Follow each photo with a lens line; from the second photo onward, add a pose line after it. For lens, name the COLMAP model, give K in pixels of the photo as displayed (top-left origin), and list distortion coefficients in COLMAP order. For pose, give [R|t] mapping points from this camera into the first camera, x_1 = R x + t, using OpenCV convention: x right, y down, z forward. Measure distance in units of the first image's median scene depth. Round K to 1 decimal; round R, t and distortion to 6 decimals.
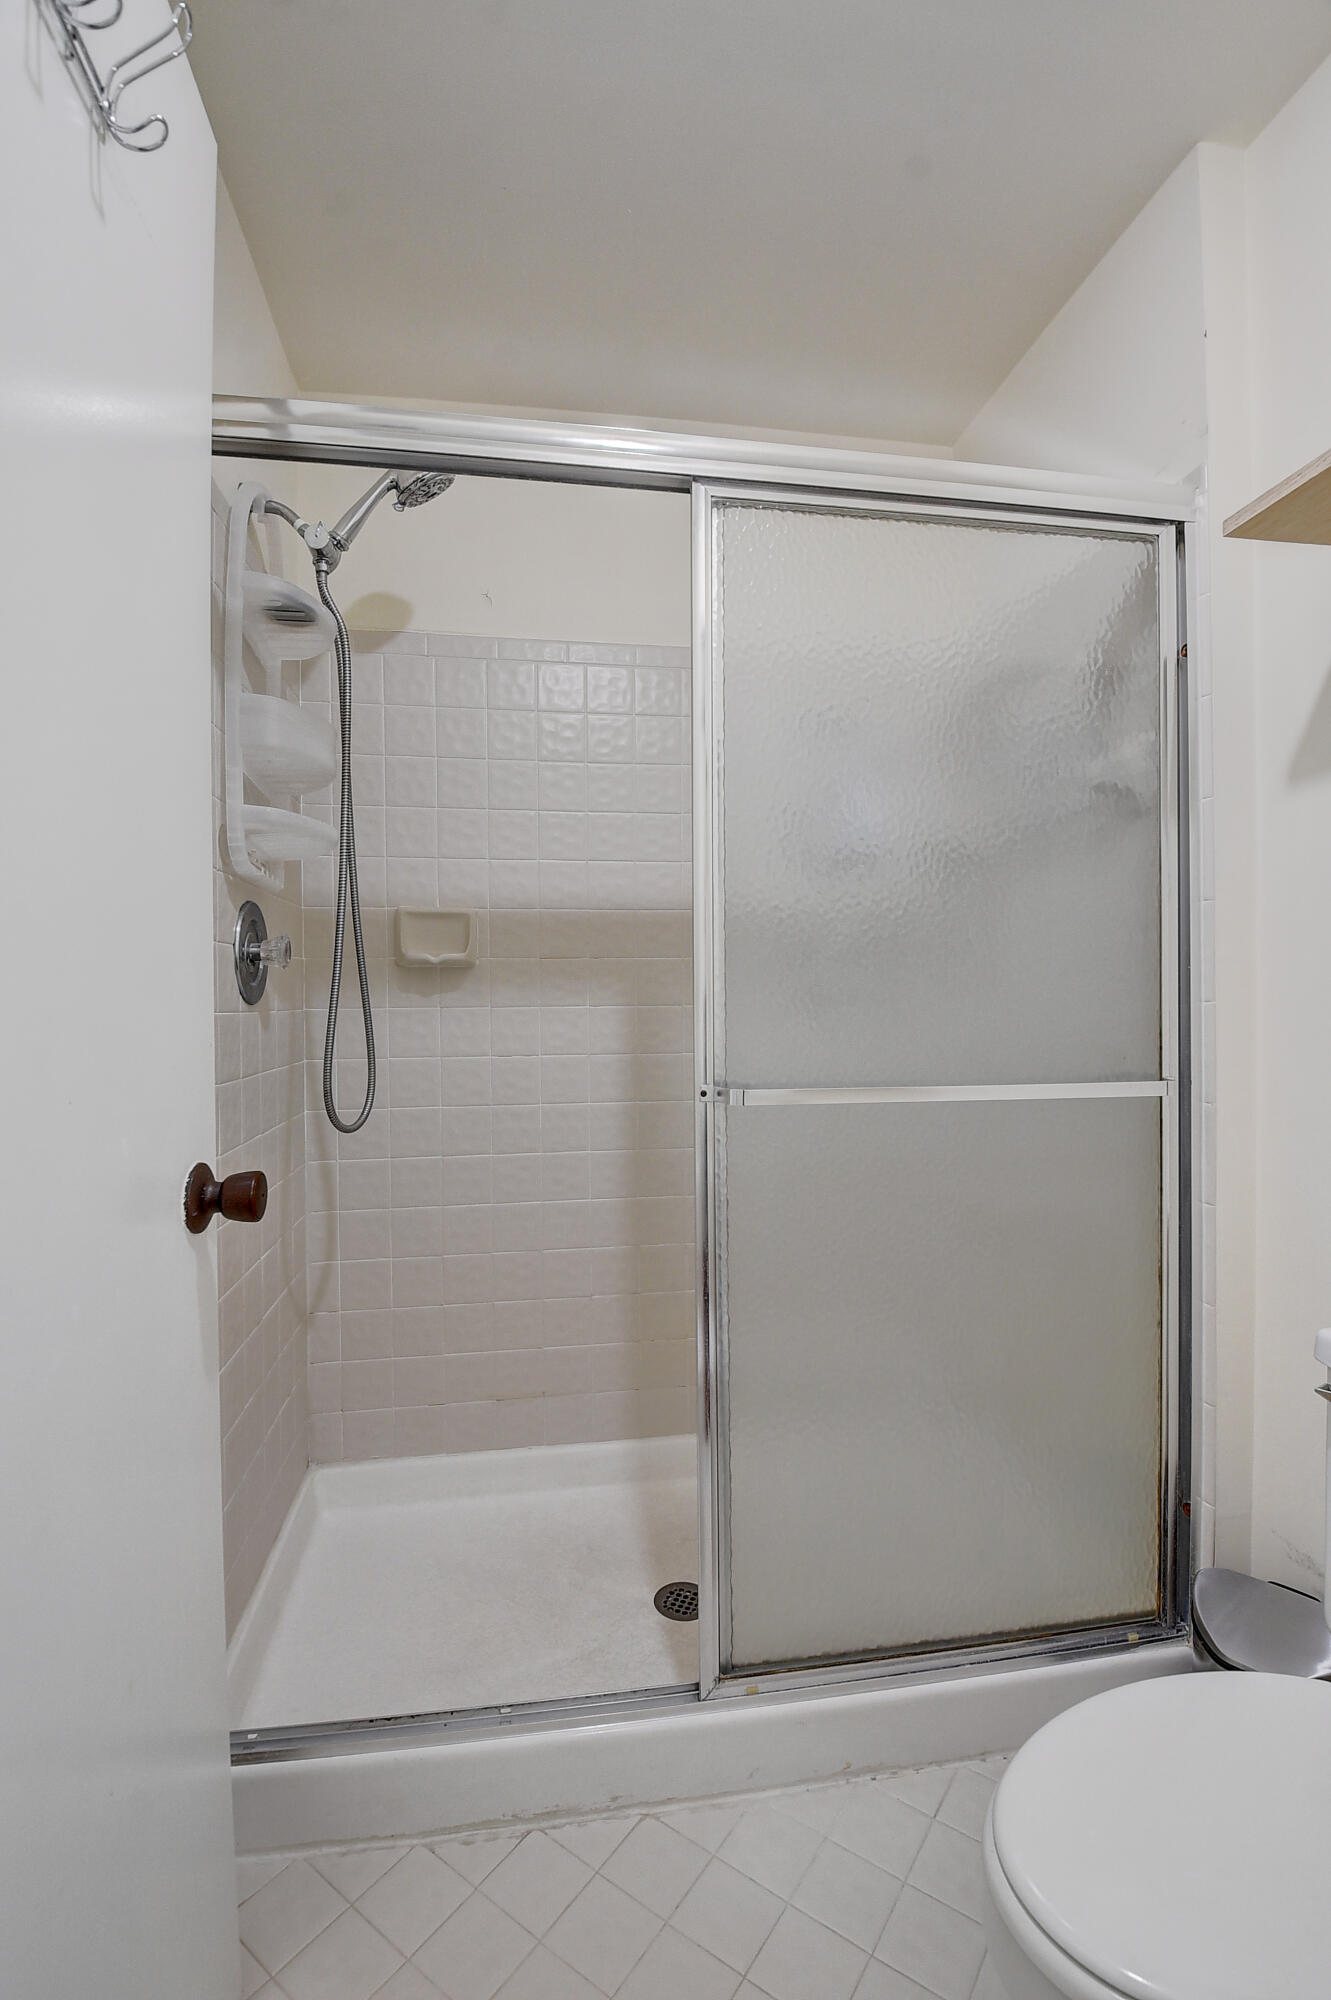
lens RADIAL K [[877.4, 0, 660.5], [0, 877.4, 1010.2], [0, 0, 1]] dist [-0.006491, -0.011741]
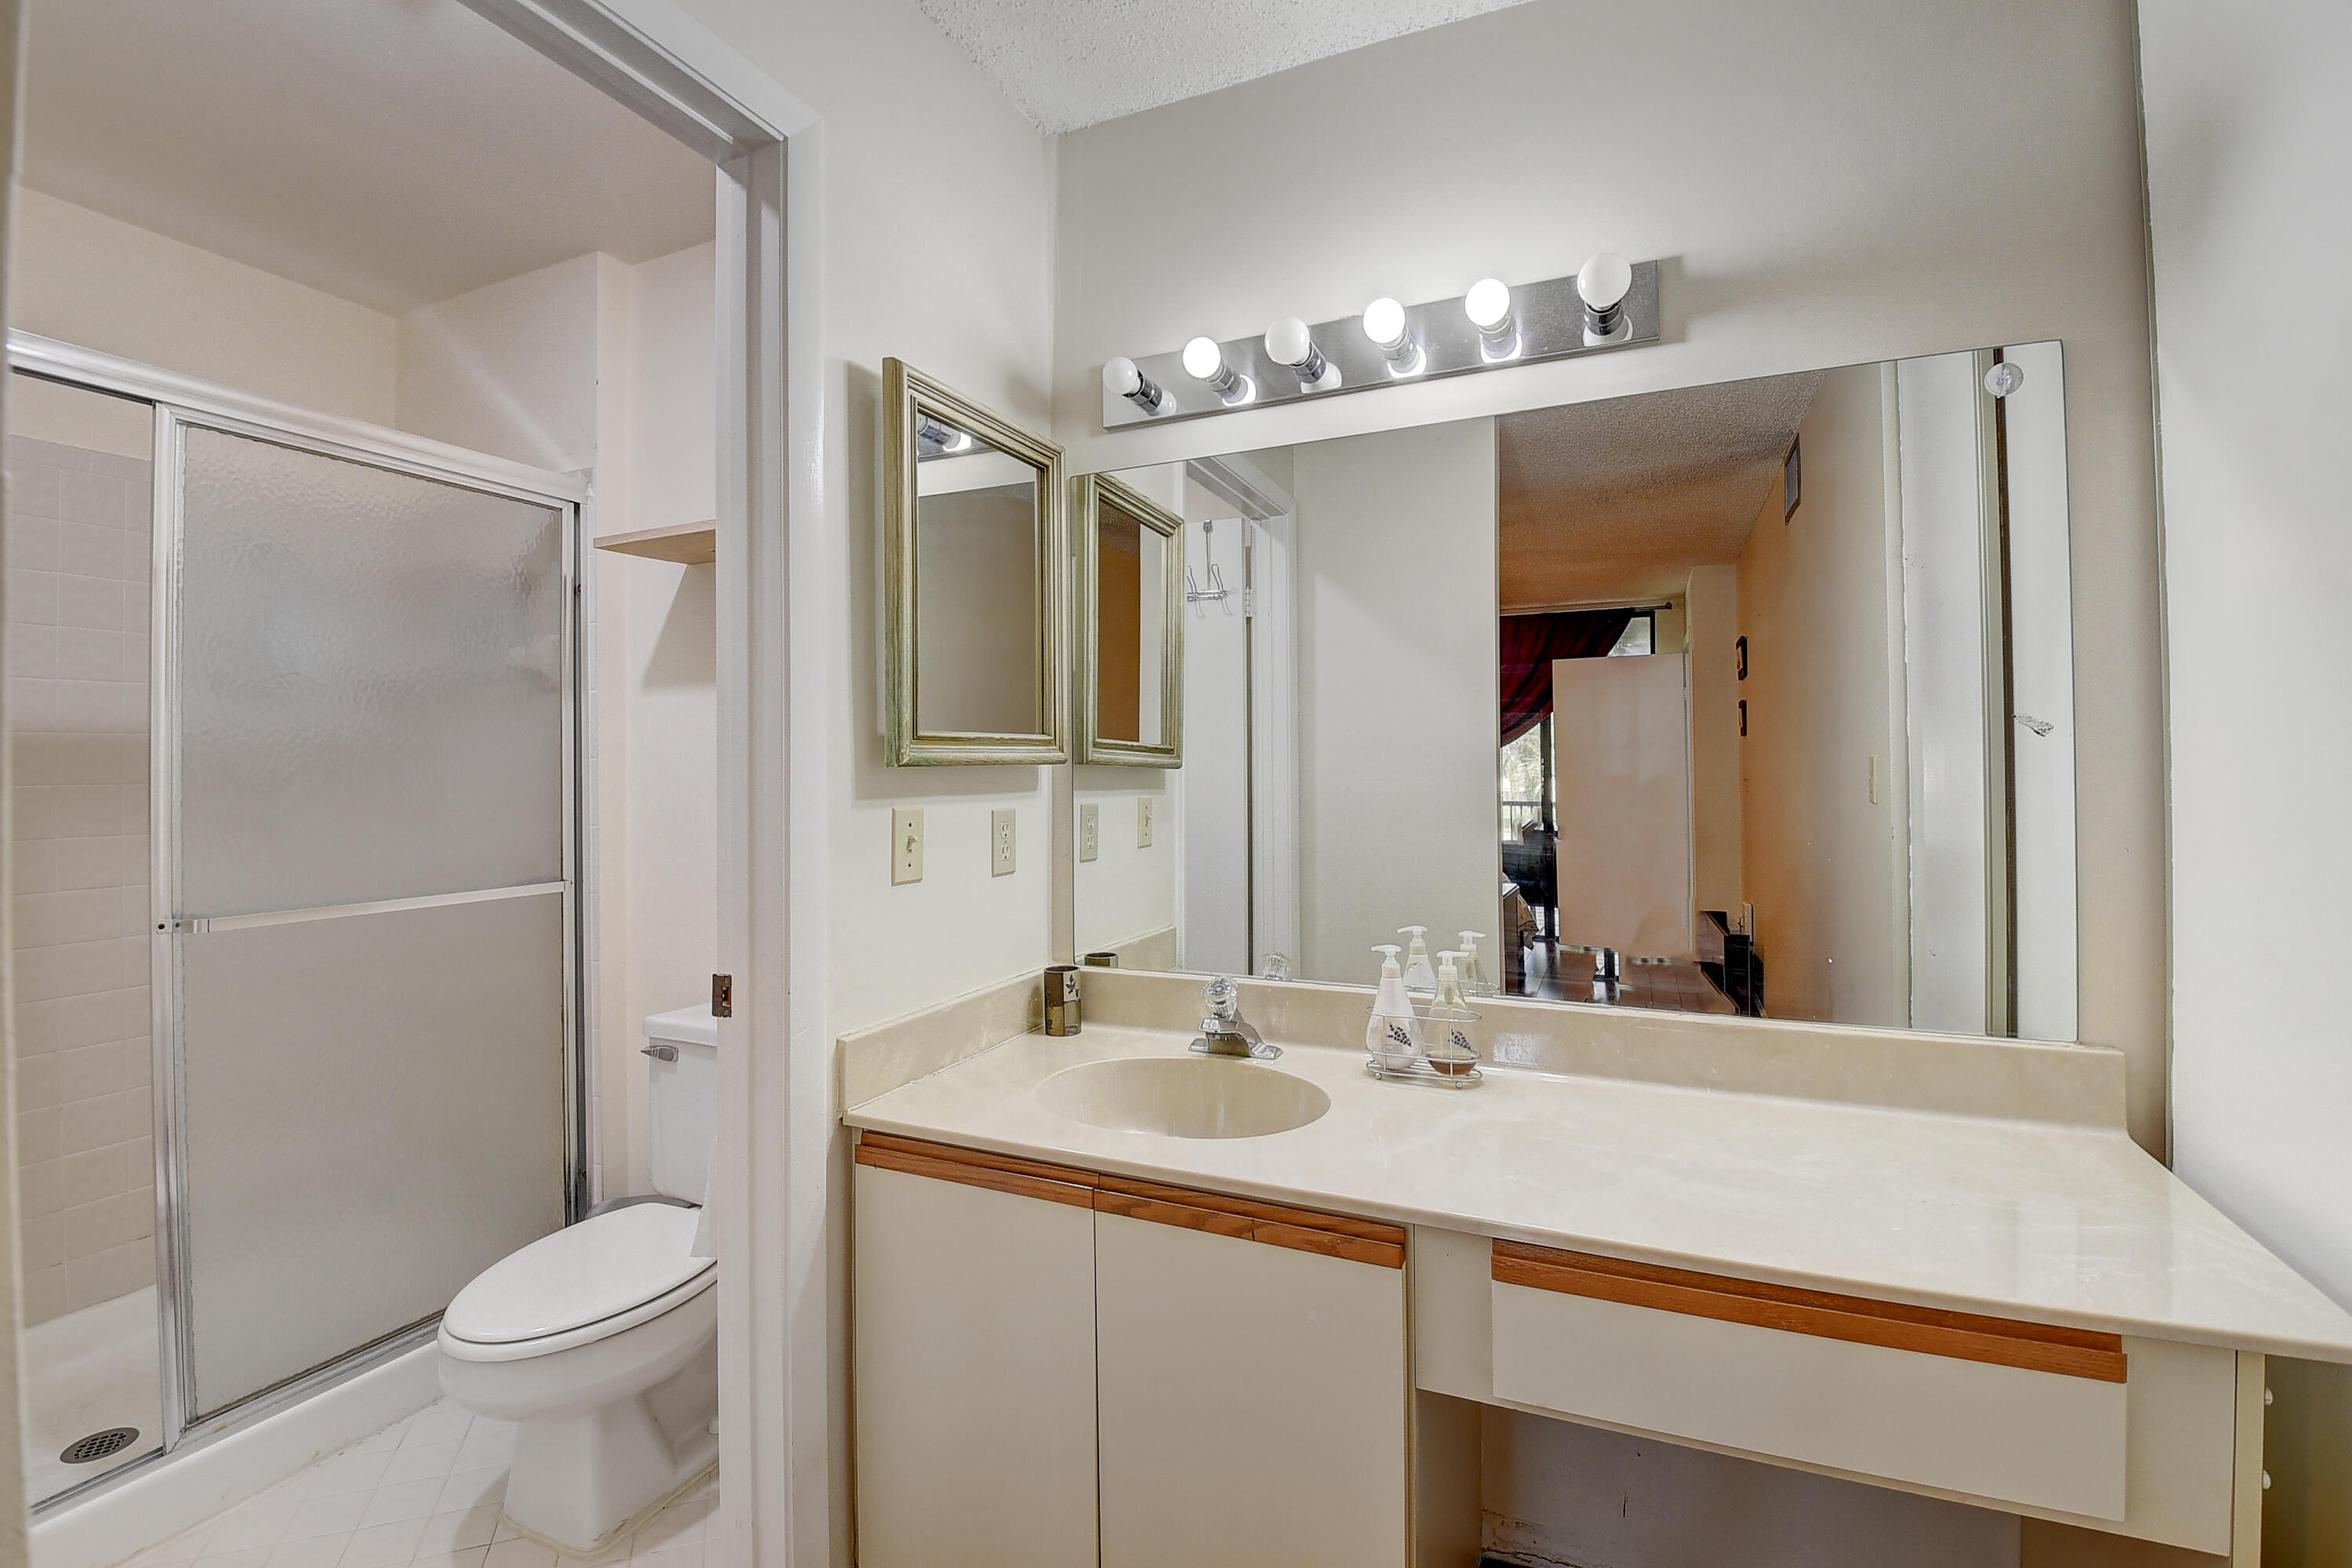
lens RADIAL K [[1031.8, 0, 1166.7], [0, 1031.8, 776.0], [0, 0, 1]] dist [-0.006491, -0.011741]
pose [[0.526415, 0.002006, 0.850225, -0.348425], [0.002387, 0.999990, -0.003838, -0.085462], [-0.850224, 0.004050, 0.526405, -0.749586]]
